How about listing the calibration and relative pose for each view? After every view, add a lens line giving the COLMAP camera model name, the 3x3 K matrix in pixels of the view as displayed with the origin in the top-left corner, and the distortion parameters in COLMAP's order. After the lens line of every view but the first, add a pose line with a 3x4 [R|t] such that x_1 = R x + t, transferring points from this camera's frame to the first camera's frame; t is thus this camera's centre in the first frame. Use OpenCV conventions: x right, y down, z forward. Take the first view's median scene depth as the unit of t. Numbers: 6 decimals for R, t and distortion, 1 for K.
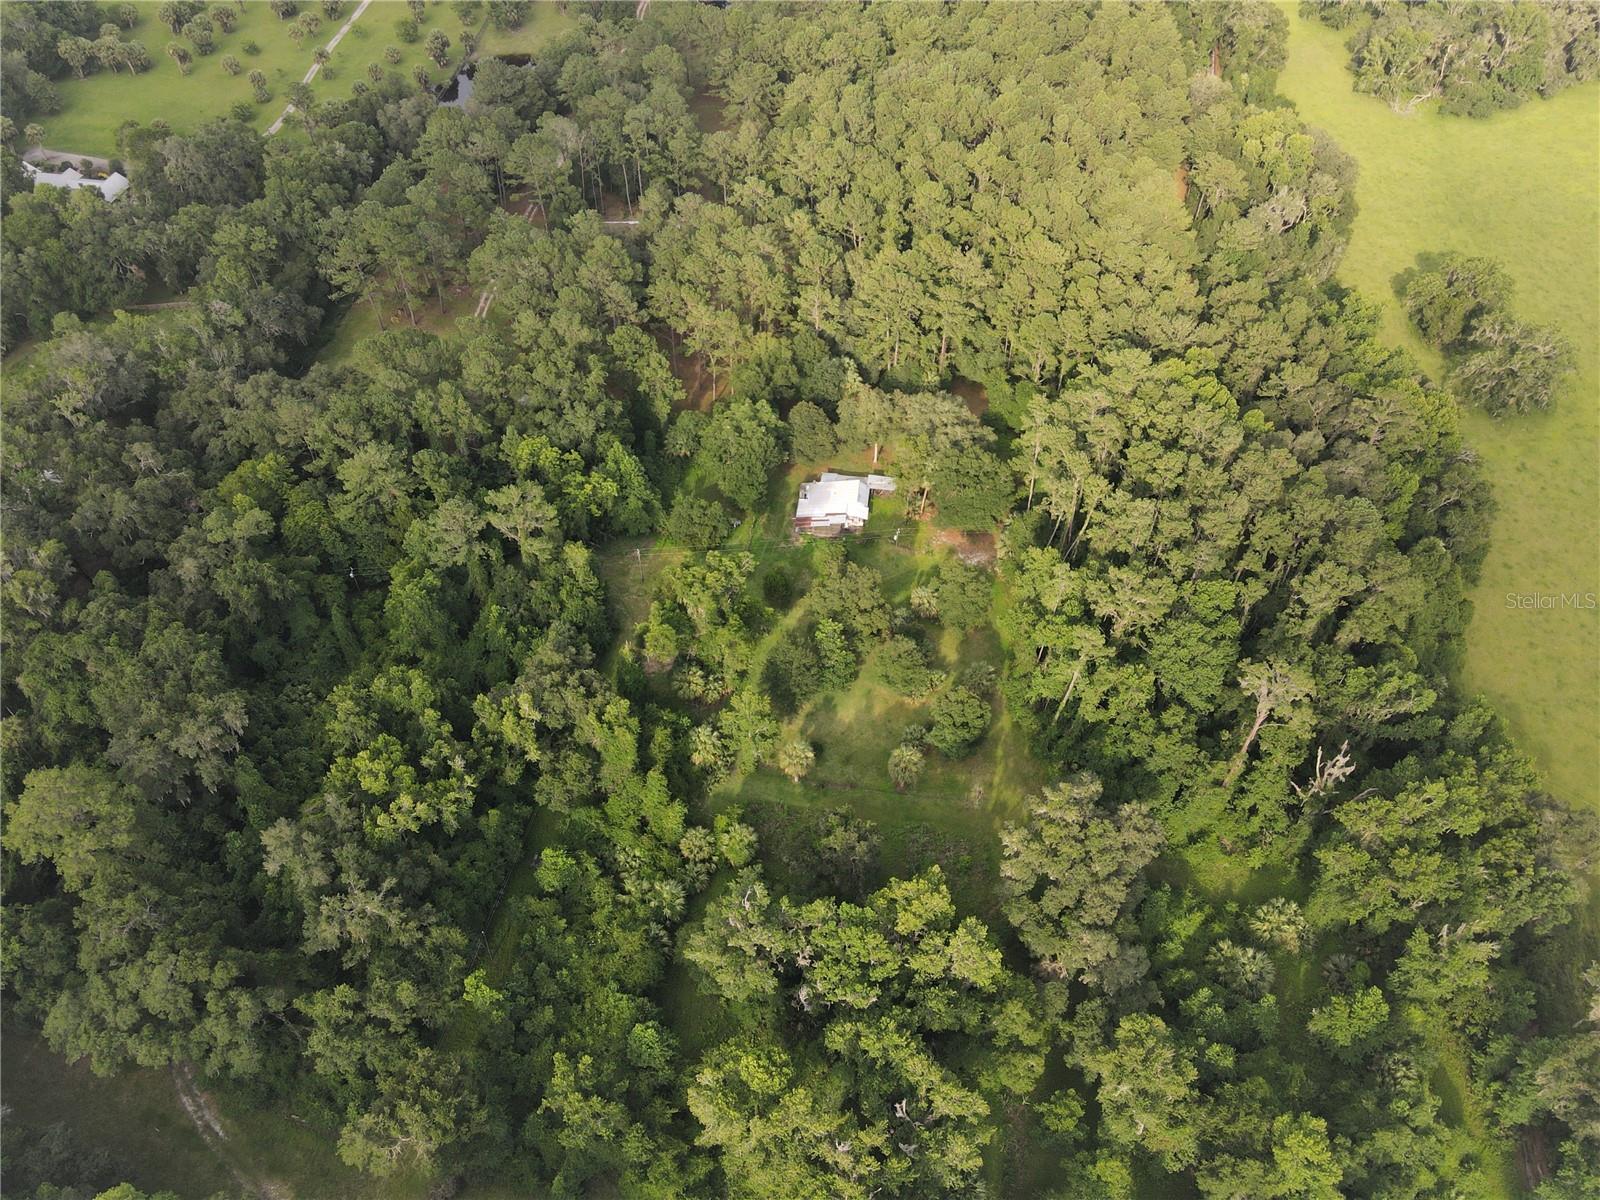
lens RADIAL K [[1178.8, 0, 800.0], [0, 1178.8, 600.0], [0, 0, 1]] dist [0.003010, 0.002233]
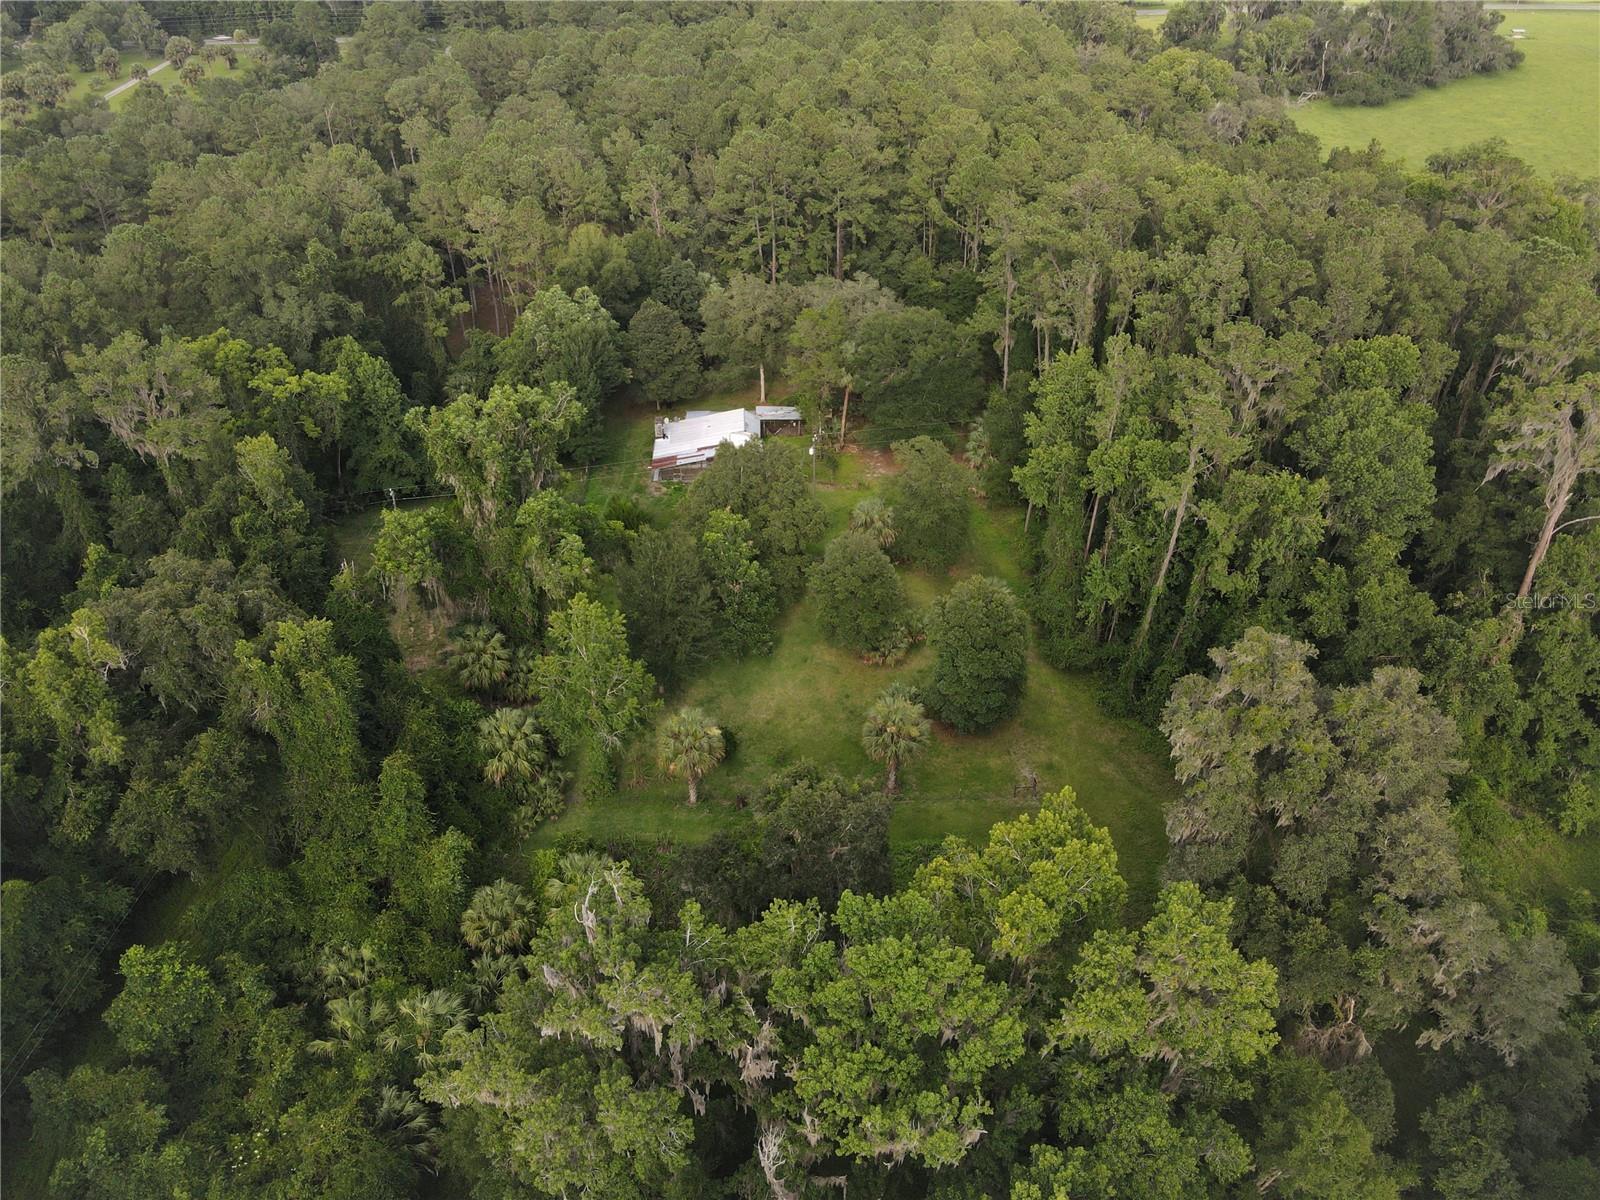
lens RADIAL K [[1171.4, 0, 800.0], [0, 1171.4, 600.0], [0, 0, 1]] dist [0.002775, 0.019142]
pose [[0.987857, -0.096951, 0.121406, -0.011336], [0.122606, 0.966409, -0.225880, 0.197613], [-0.095429, 0.238022, 0.966560, 0.484362]]
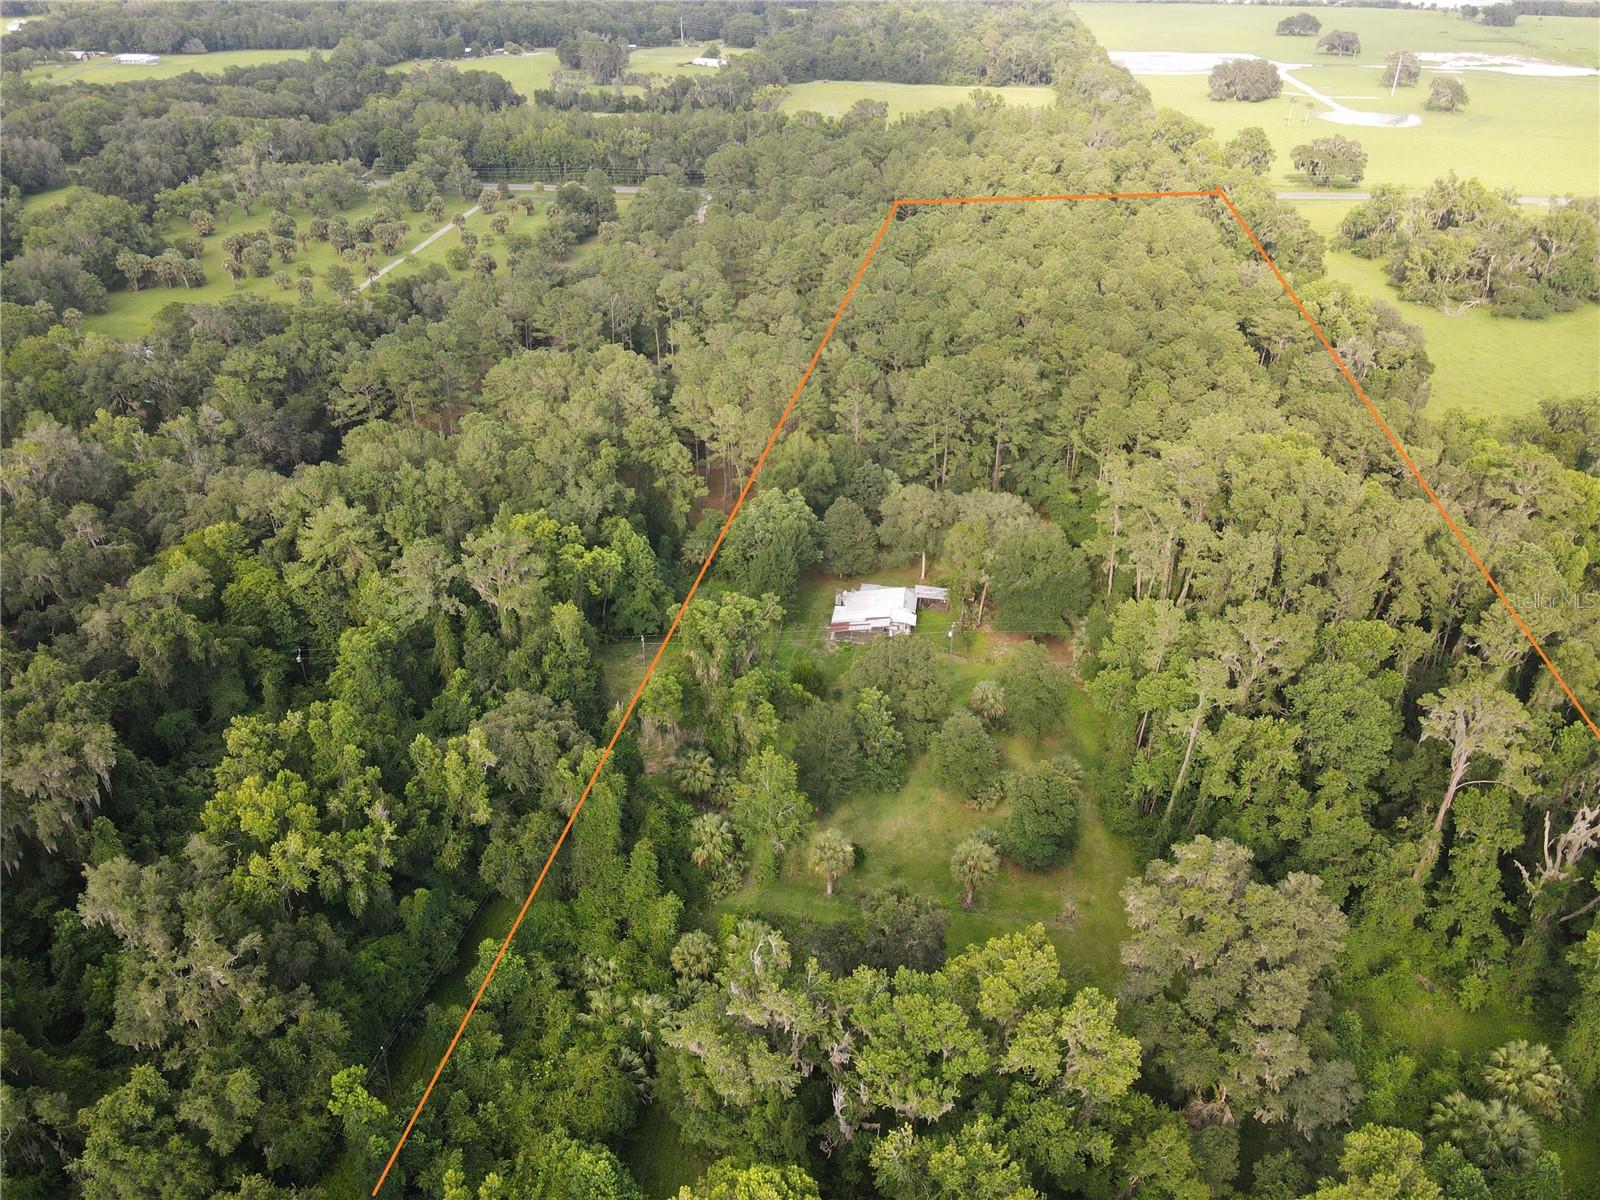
lens RADIAL K [[1176.0, 0, 800.0], [0, 1176.0, 600.0], [0, 0, 1]] dist [-0.014140, 0.047278]
pose [[0.999563, 0.011323, -0.027297, -0.003597], [-0.018804, 0.956265, -0.291897, 0.200748], [0.022798, 0.292283, 0.956060, 0.229366]]
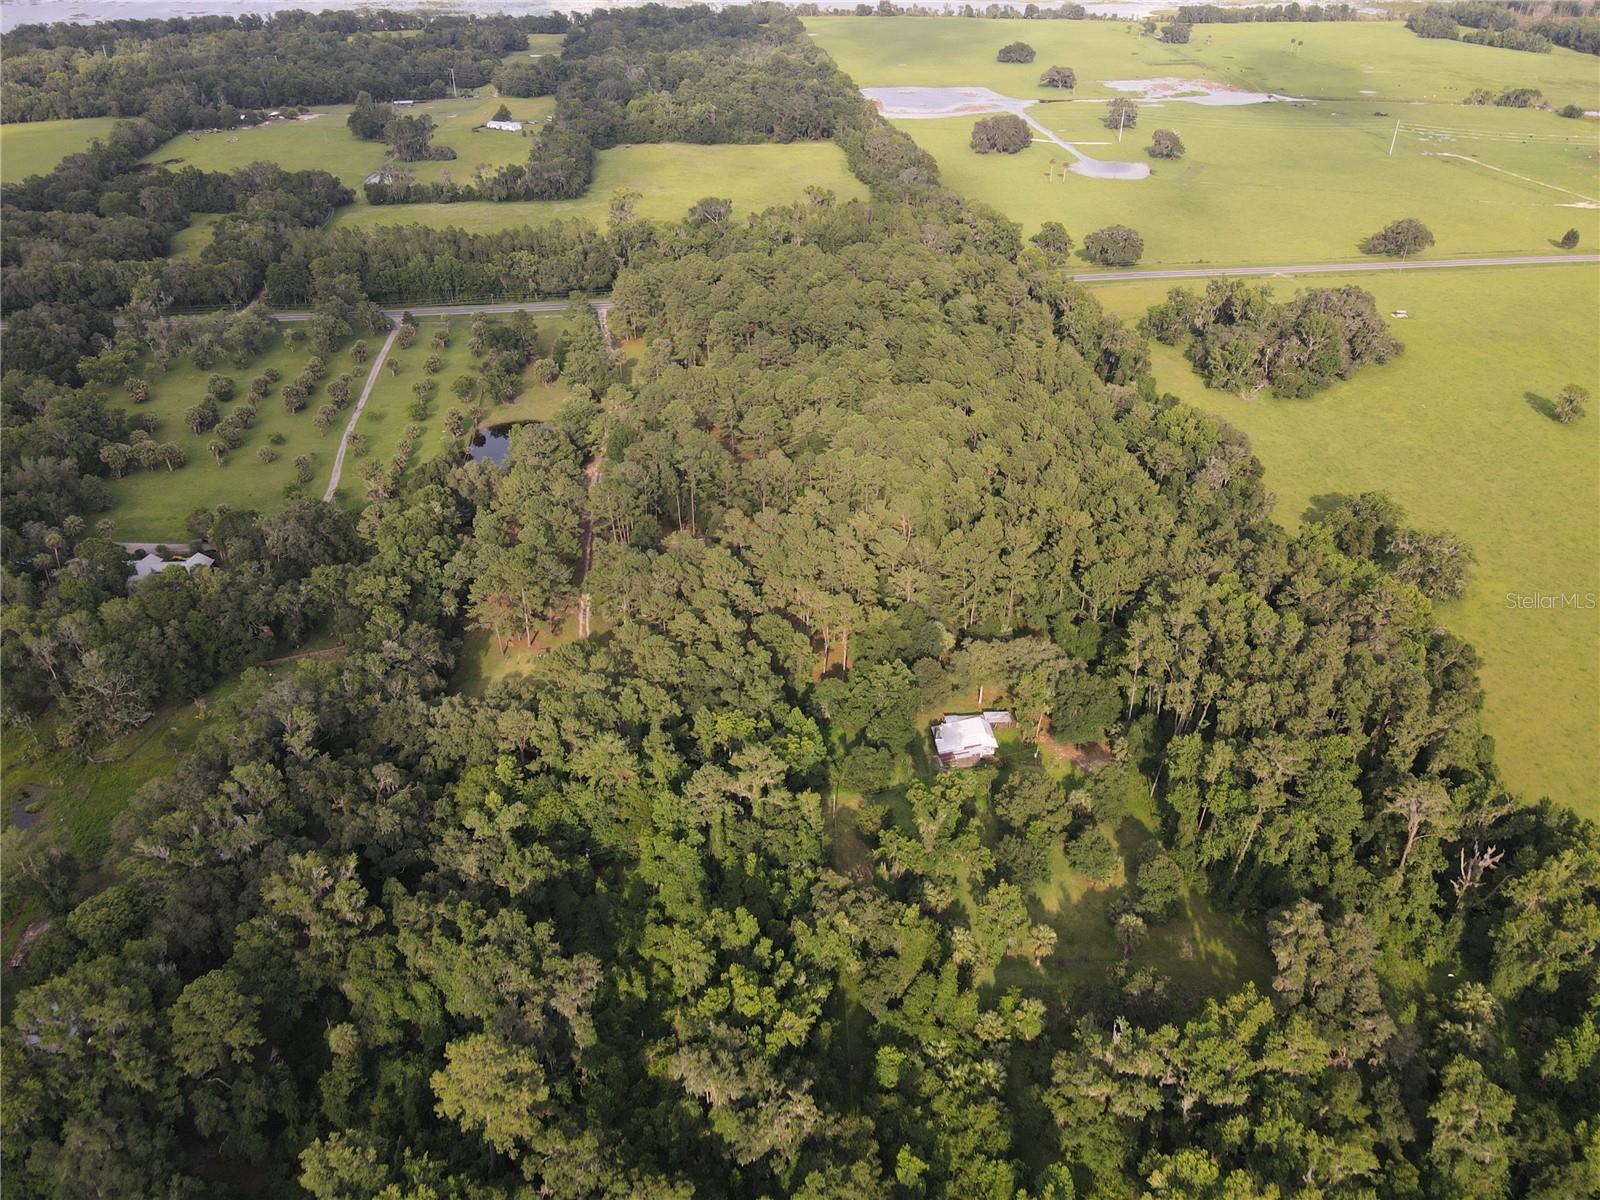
lens RADIAL K [[1171.4, 0, 800.0], [0, 1171.4, 600.0], [0, 0, 1]] dist [0.002775, 0.019142]
pose [[0.976988, -0.117789, 0.177818, -0.404374], [0.160672, 0.954729, -0.250355, 0.065042], [-0.140279, 0.273164, 0.951684, -0.155331]]
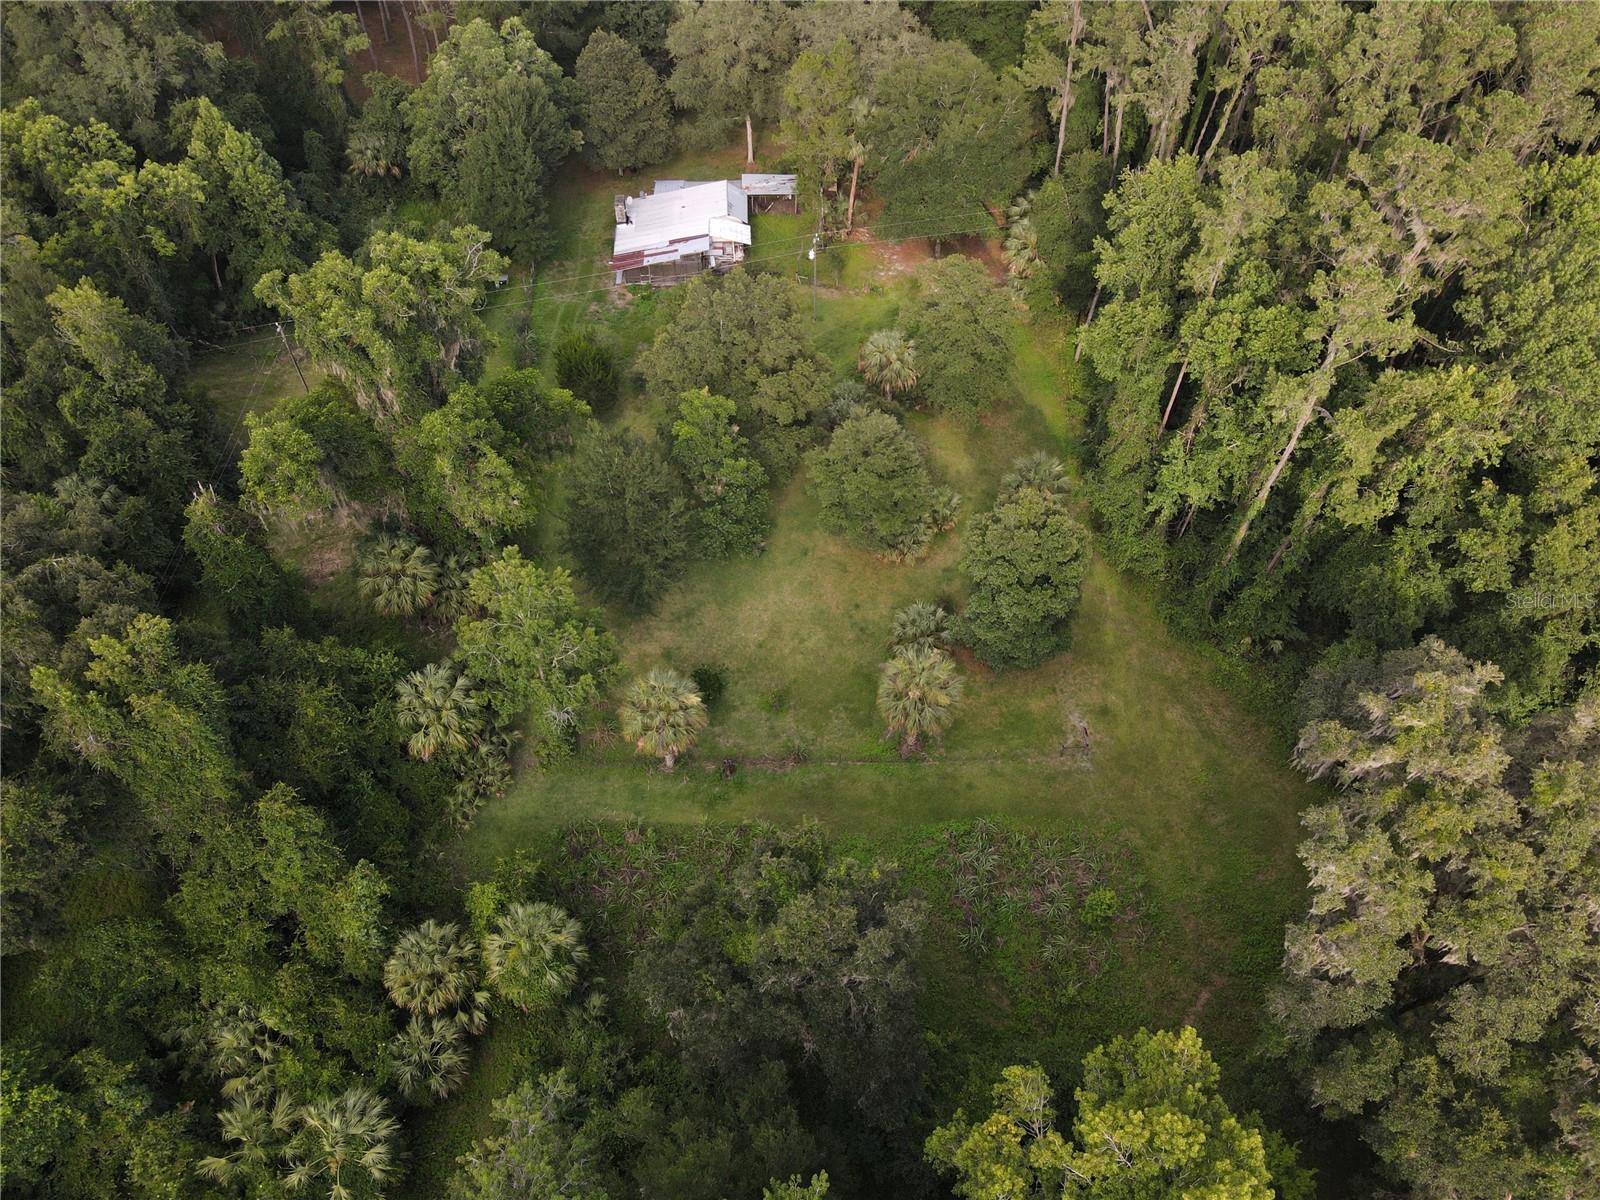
lens RADIAL K [[1171.4, 0, 800.0], [0, 1171.4, 600.0], [0, 0, 1]] dist [0.002775, 0.019142]
pose [[0.987137, -0.130733, 0.092025, 0.012609], [0.126970, 0.990855, 0.045652, 0.082751], [-0.097152, -0.033380, 0.994710, 0.589642]]
